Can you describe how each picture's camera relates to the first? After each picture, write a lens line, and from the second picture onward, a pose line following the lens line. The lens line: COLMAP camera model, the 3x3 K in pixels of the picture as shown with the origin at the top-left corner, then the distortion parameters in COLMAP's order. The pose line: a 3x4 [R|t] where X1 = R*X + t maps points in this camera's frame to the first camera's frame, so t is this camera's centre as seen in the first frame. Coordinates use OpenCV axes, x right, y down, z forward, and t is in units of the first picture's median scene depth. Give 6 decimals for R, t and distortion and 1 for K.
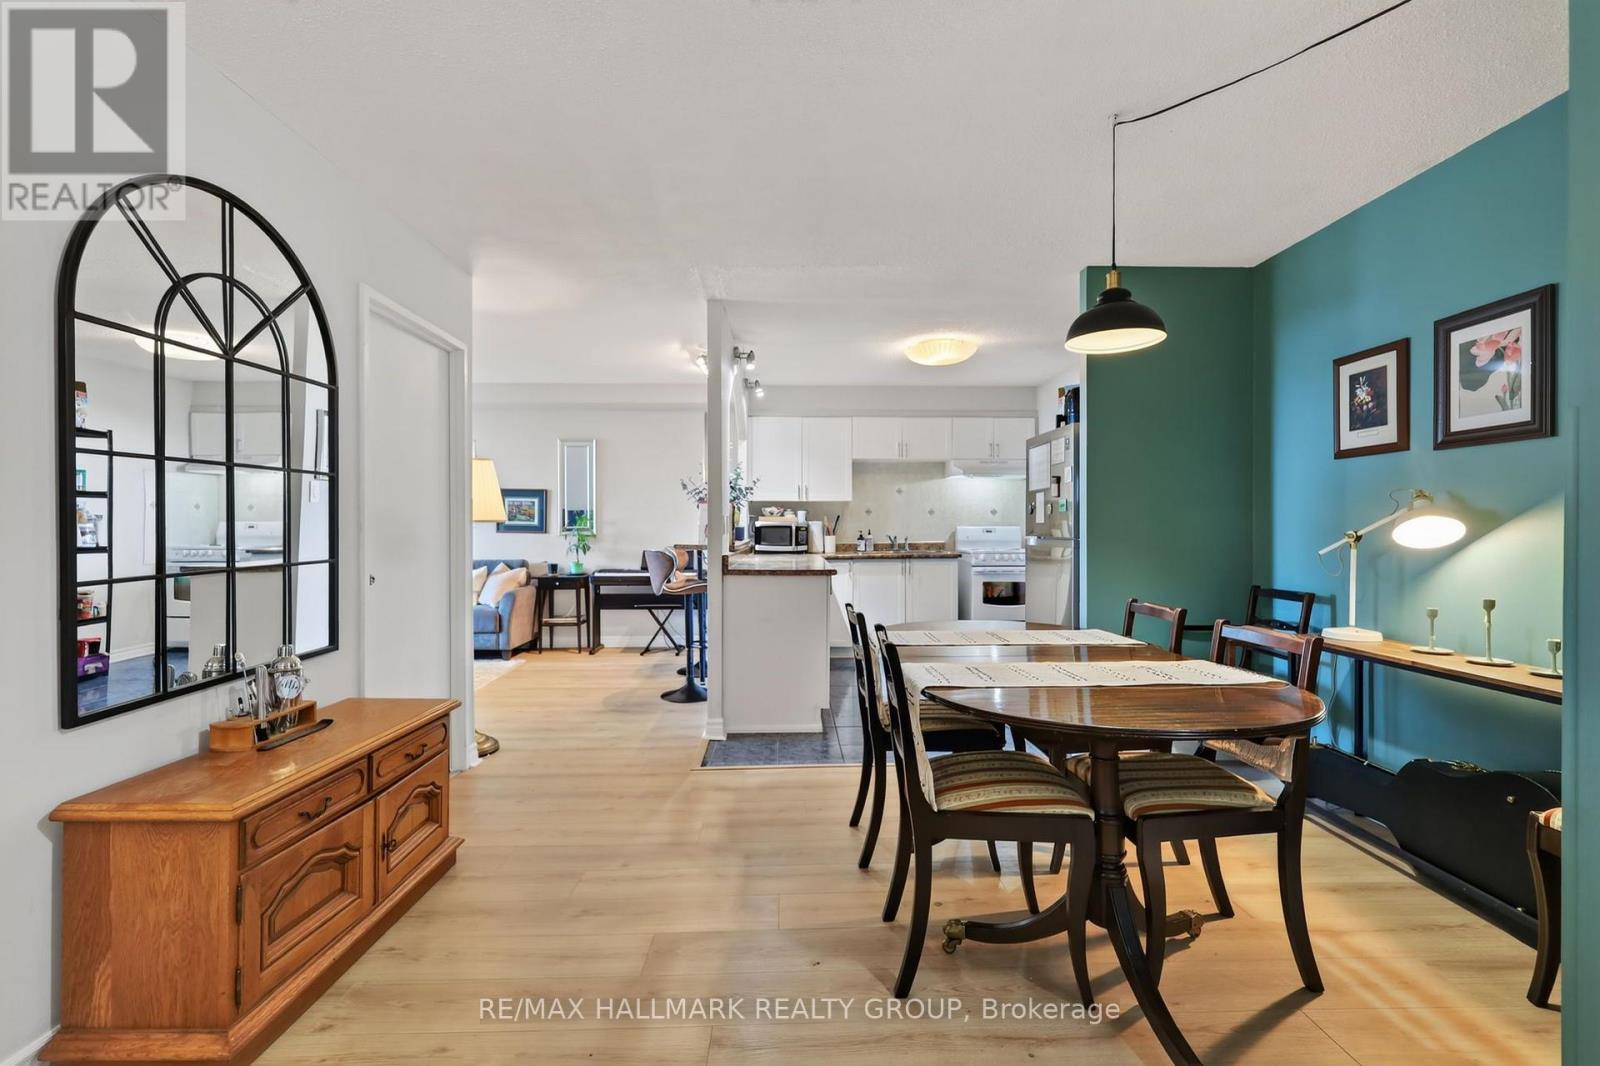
lens RADIAL K [[697.1, 0, 798.8], [0, 697.1, 524.1], [0, 0, 1]] dist [0.003445, -0.000035]
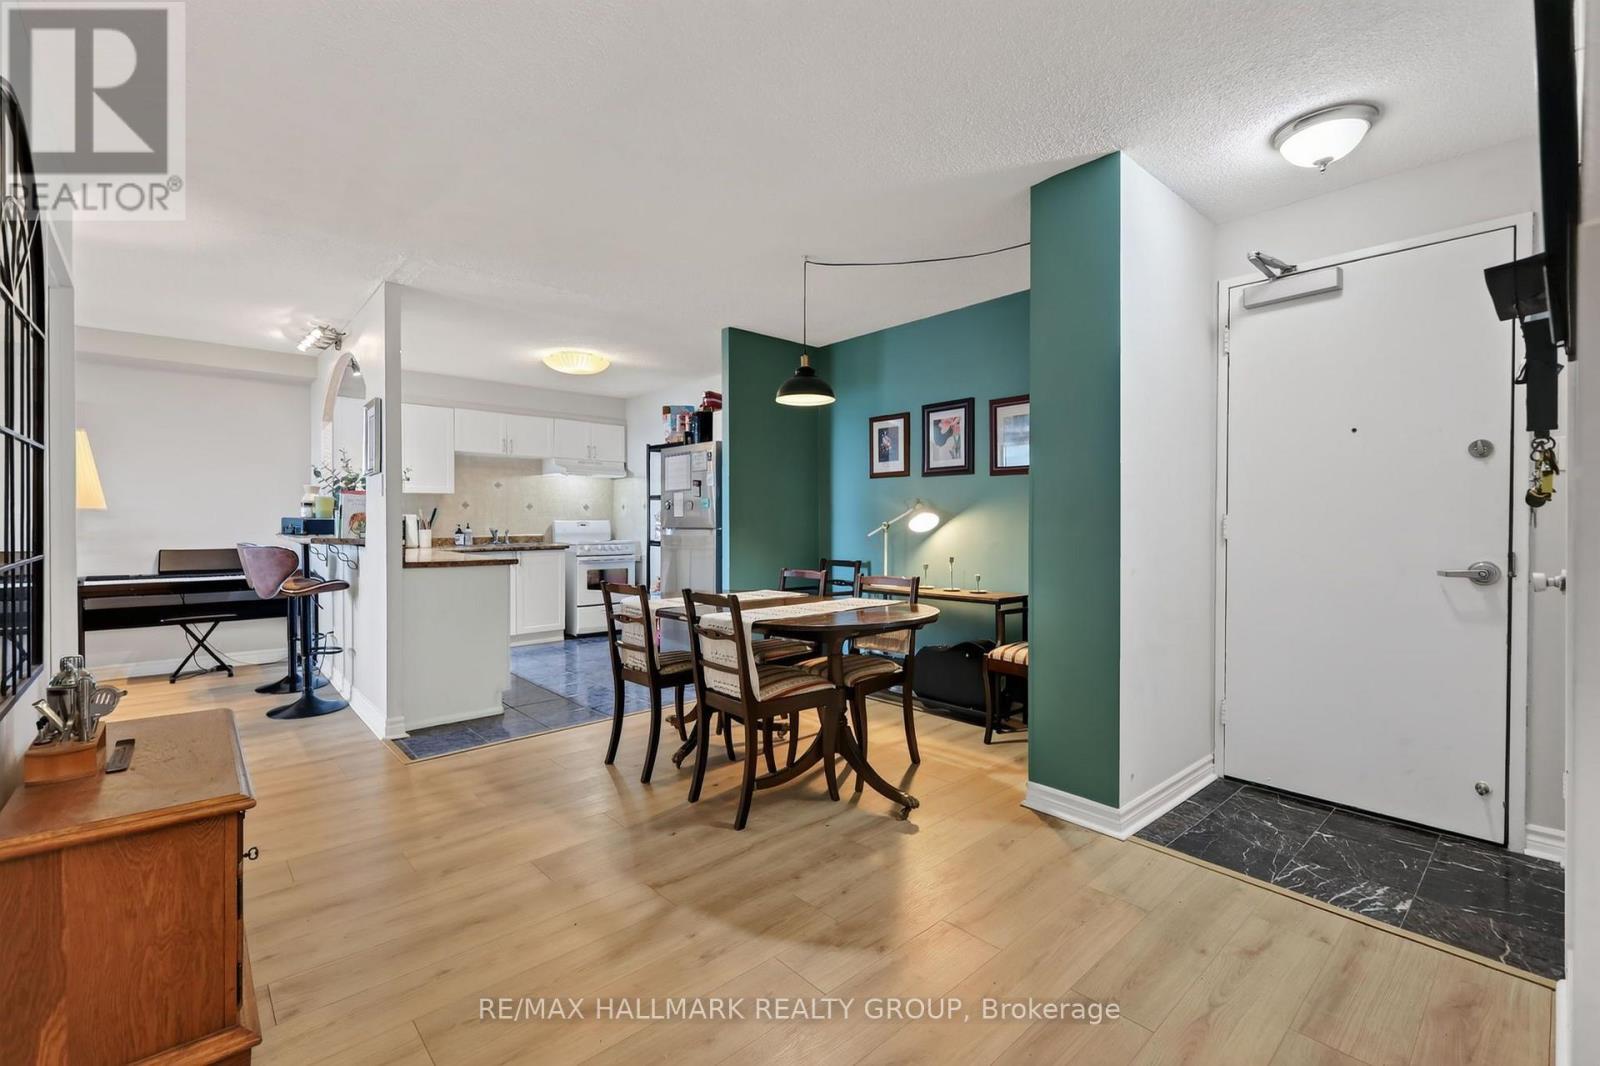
lens RADIAL K [[701.3, 0, 800.5], [0, 701.3, 513.8], [0, 0, 1]] dist [-0.000920, 0.000467]
pose [[0.752505, 0.008846, 0.658527, -0.398601], [-0.002719, 0.999943, -0.010325, 0.006899], [-0.658581, 0.005979, 0.752487, -0.118895]]
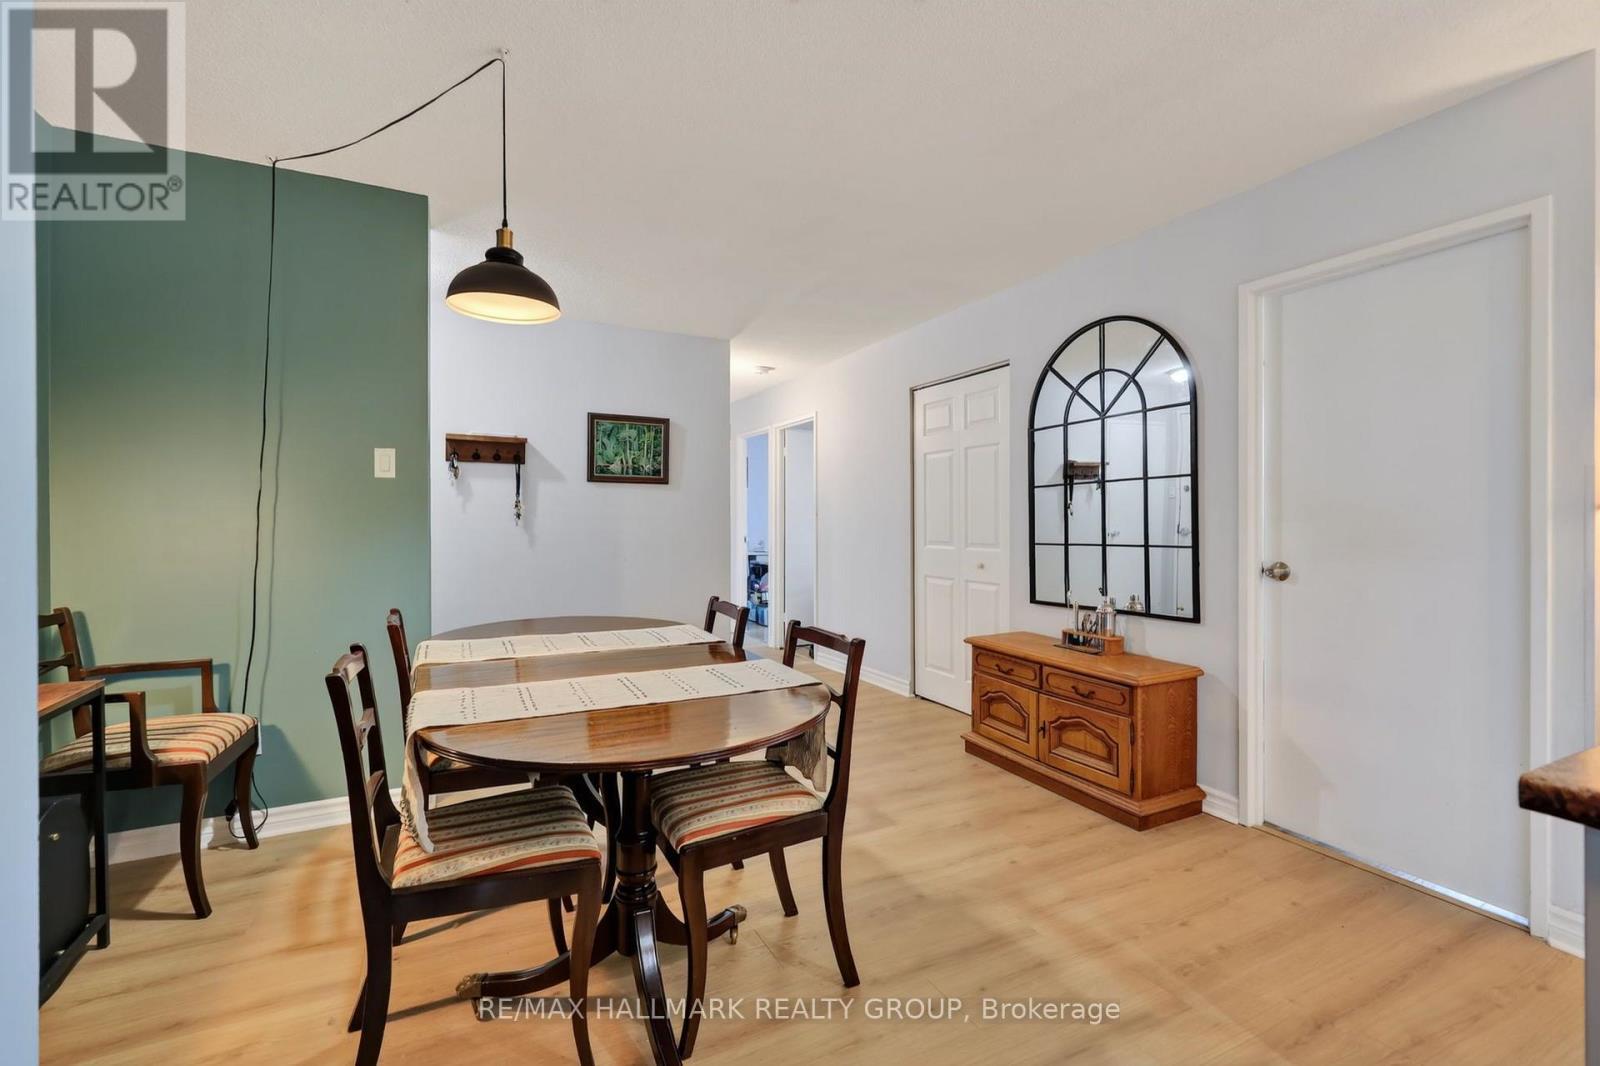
lens RADIAL K [[697.1, 0, 798.8], [0, 697.1, 524.1], [0, 0, 1]] dist [0.003445, -0.000035]
pose [[-0.896149, 0.005463, -0.443720, 0.340599], [0.005252, 0.999985, 0.001704, 0.004907], [0.443723, -0.000803, -0.896164, 1.297000]]
